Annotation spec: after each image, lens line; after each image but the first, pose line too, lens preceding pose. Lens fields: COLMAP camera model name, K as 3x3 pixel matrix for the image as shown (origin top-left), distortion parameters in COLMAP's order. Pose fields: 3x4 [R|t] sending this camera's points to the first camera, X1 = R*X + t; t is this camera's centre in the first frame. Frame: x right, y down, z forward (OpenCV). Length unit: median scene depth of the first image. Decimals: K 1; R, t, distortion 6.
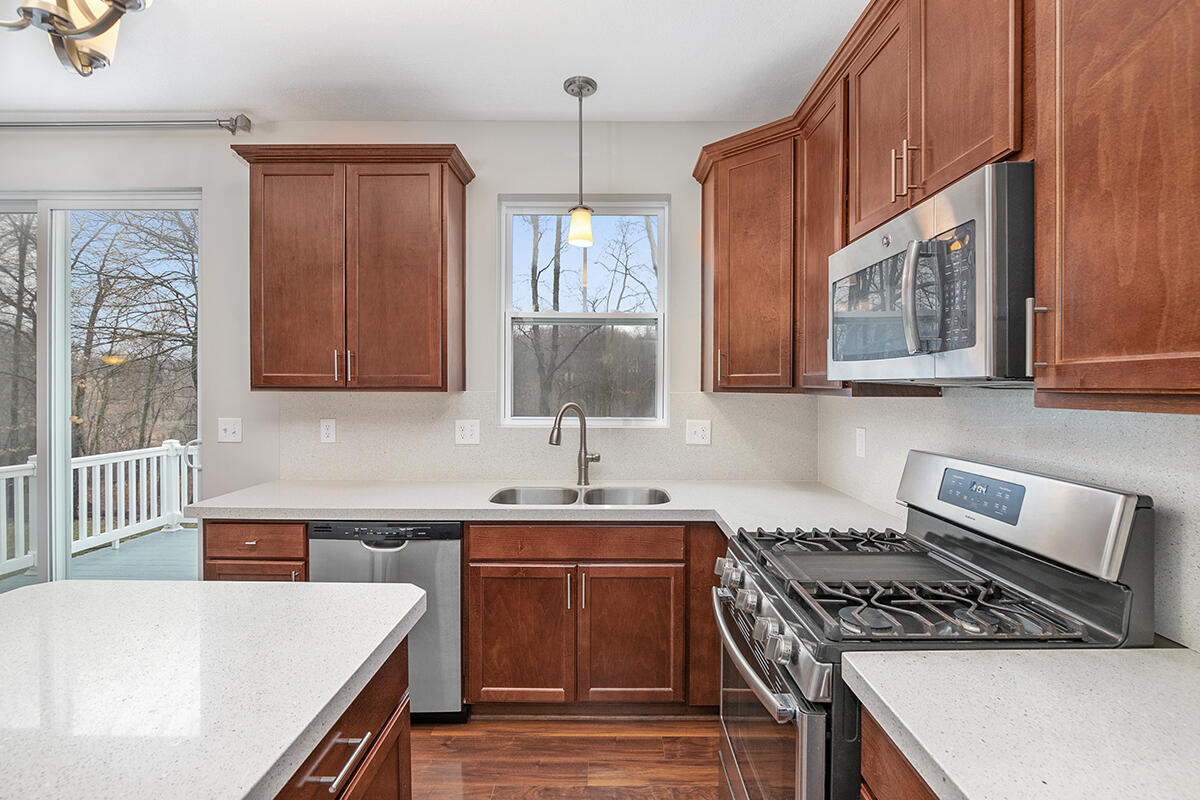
lens RADIAL K [[561.4, 0, 602.5], [0, 561.4, 384.9], [0, 0, 1]] dist [-0.002834, -0.000237]
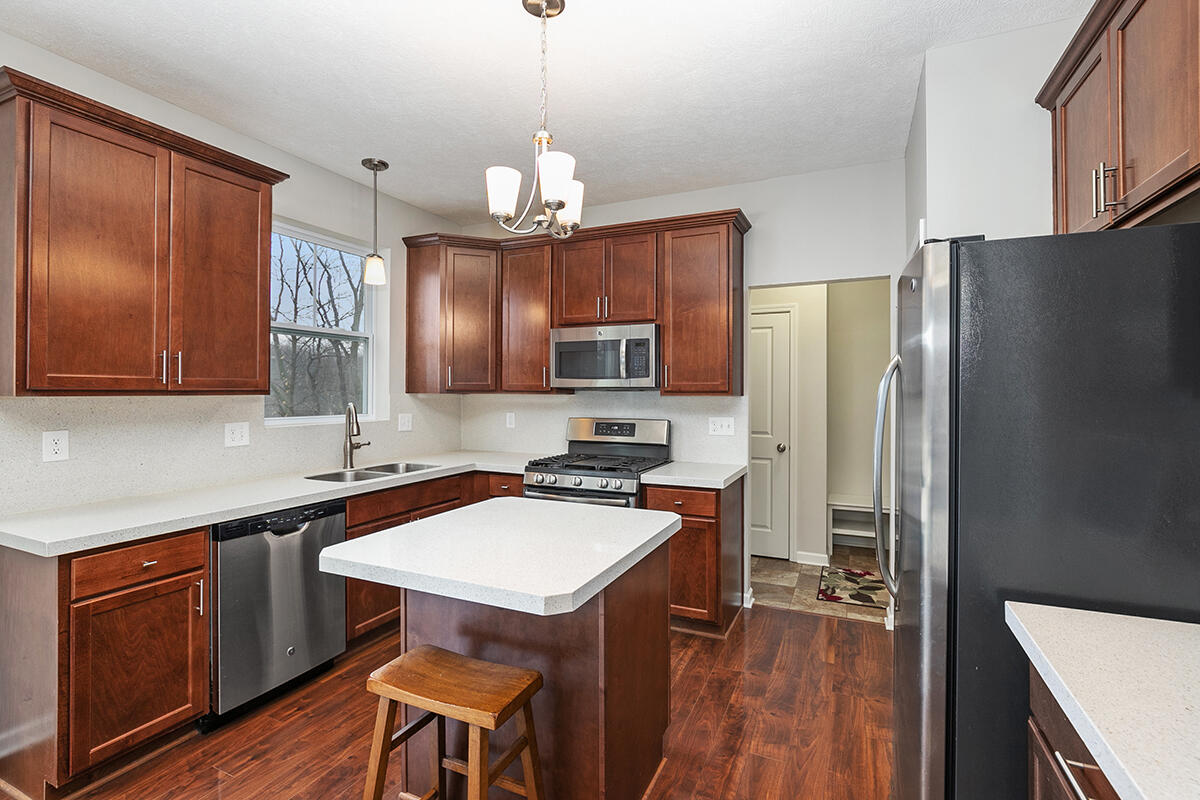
lens RADIAL K [[543.4, 0, 599.9], [0, 543.4, 388.7], [0, 0, 1]] dist [-0.023180, 0.000031]
pose [[0.406783, 0.000454, 0.913525, -0.975543], [-0.002794, 0.999996, 0.000748, -0.002165], [-0.913520, -0.002857, 0.406783, -0.009837]]
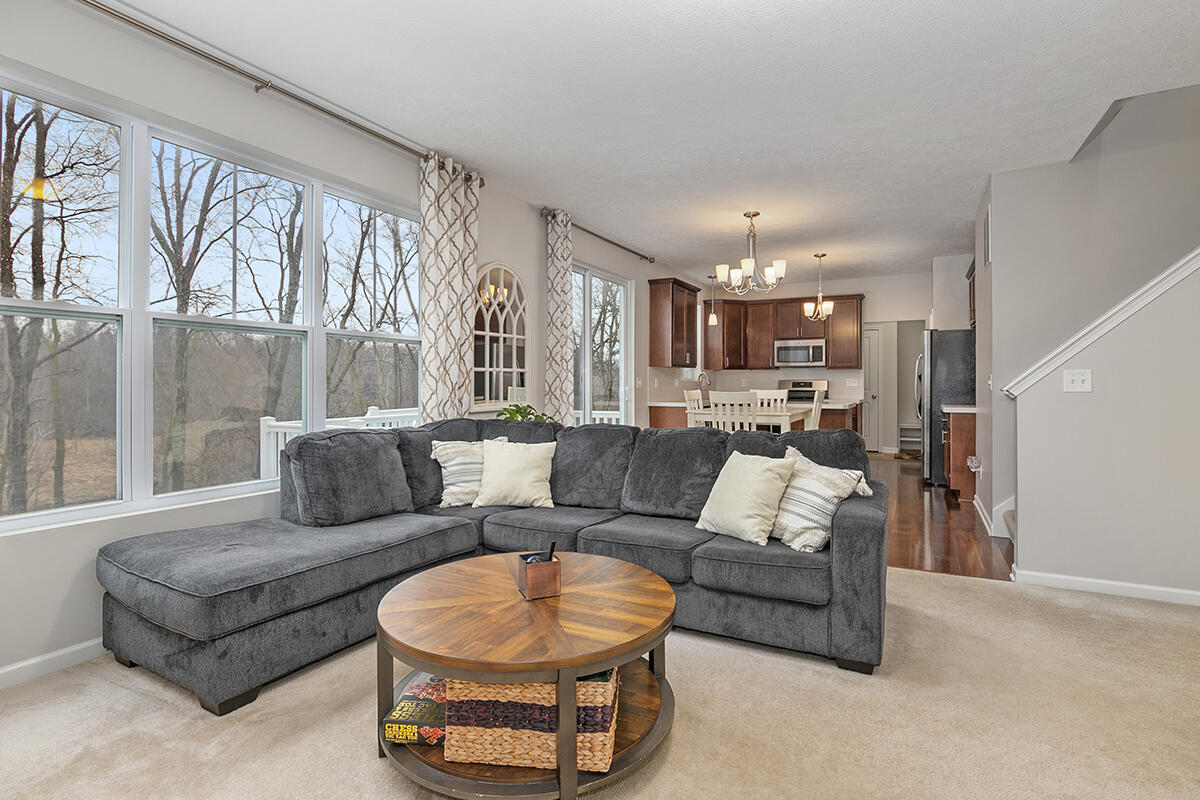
lens RADIAL K [[561.4, 0, 602.5], [0, 561.4, 384.9], [0, 0, 1]] dist [-0.002834, -0.000237]
pose [[0.470852, -0.004668, 0.882200, -3.216508], [-0.002080, 0.999977, 0.006401, 0.088522], [-0.882210, -0.004848, 0.470832, 0.006927]]
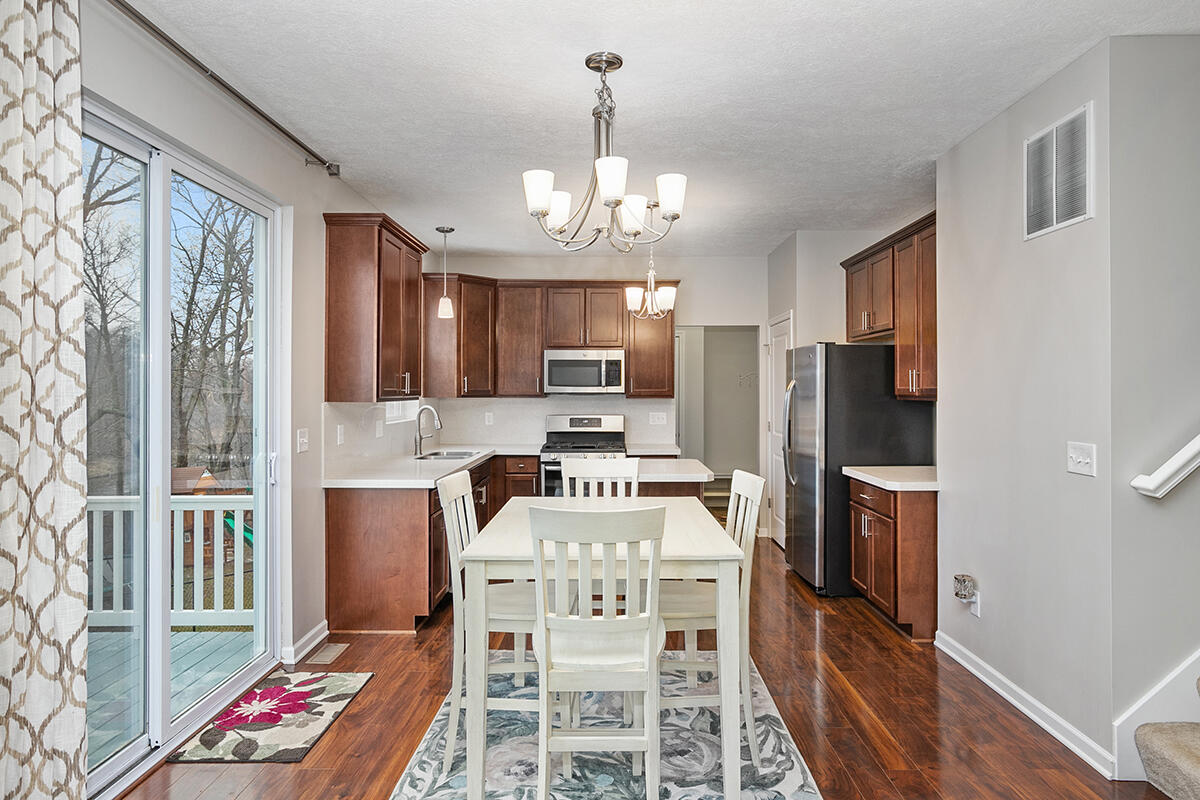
lens RADIAL K [[691.5, 0, 603.6], [0, 691.5, 382.5], [0, 0, 1]] dist [-0.004871, -0.000373]
pose [[-0.010536, 0.010661, 0.999888, -2.217268], [-0.000924, 0.999943, -0.010671, -0.015253], [-0.999944, -0.001036, -0.010525, 0.504185]]
